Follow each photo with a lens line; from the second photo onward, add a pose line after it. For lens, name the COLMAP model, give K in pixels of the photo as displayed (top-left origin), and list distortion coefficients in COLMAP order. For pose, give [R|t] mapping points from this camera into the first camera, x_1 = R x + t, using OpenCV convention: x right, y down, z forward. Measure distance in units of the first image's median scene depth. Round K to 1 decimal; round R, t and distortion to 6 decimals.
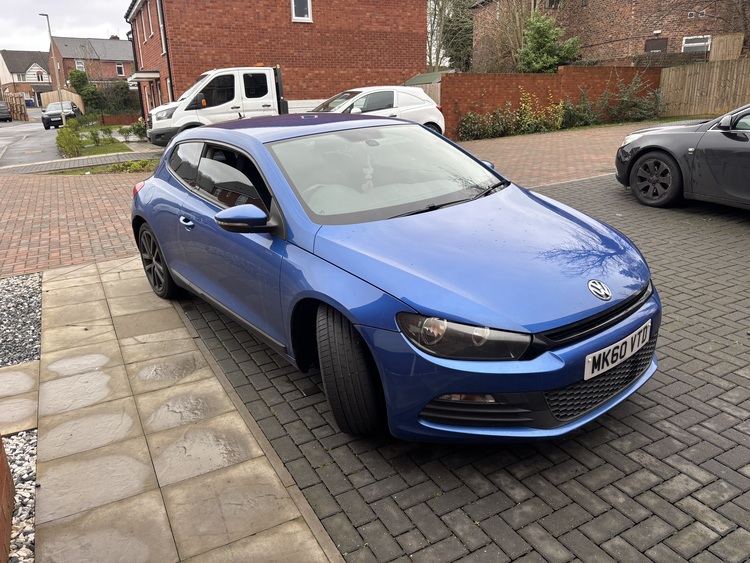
lens RADIAL K [[567.9, 0, 379.1], [0, 567.9, 281.8], [0, 0, 1]] dist [0.031974, -0.034511]
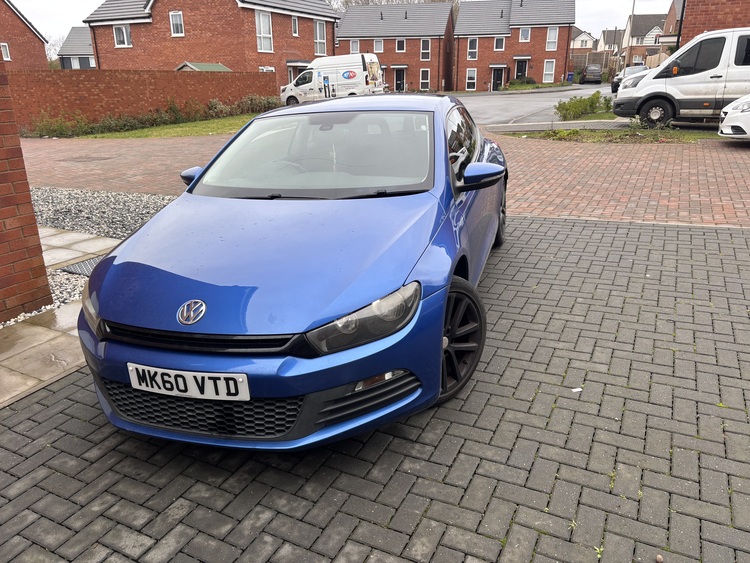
lens RADIAL K [[567.9, 0, 376.2], [0, 567.9, 280.6], [0, 0, 1]] dist [0.031974, -0.034511]
pose [[0.566681, 0.297518, -0.768346, 0.819164], [-0.253316, 0.950274, 0.181135, -0.179025], [0.784030, 0.091988, 0.613868, 0.451950]]
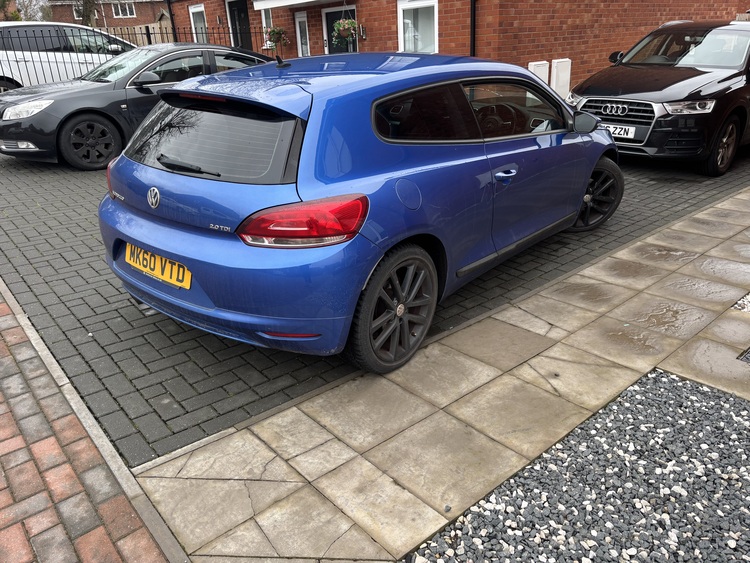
lens RADIAL K [[567.9, 0, 377.0], [0, 567.9, 286.8], [0, 0, 1]] dist [0.031974, -0.034511]
pose [[-0.215266, -0.353867, 0.910186, -1.148776], [0.340634, 0.846290, 0.409588, -0.383513], [-0.915221, 0.398210, -0.061639, 1.323715]]
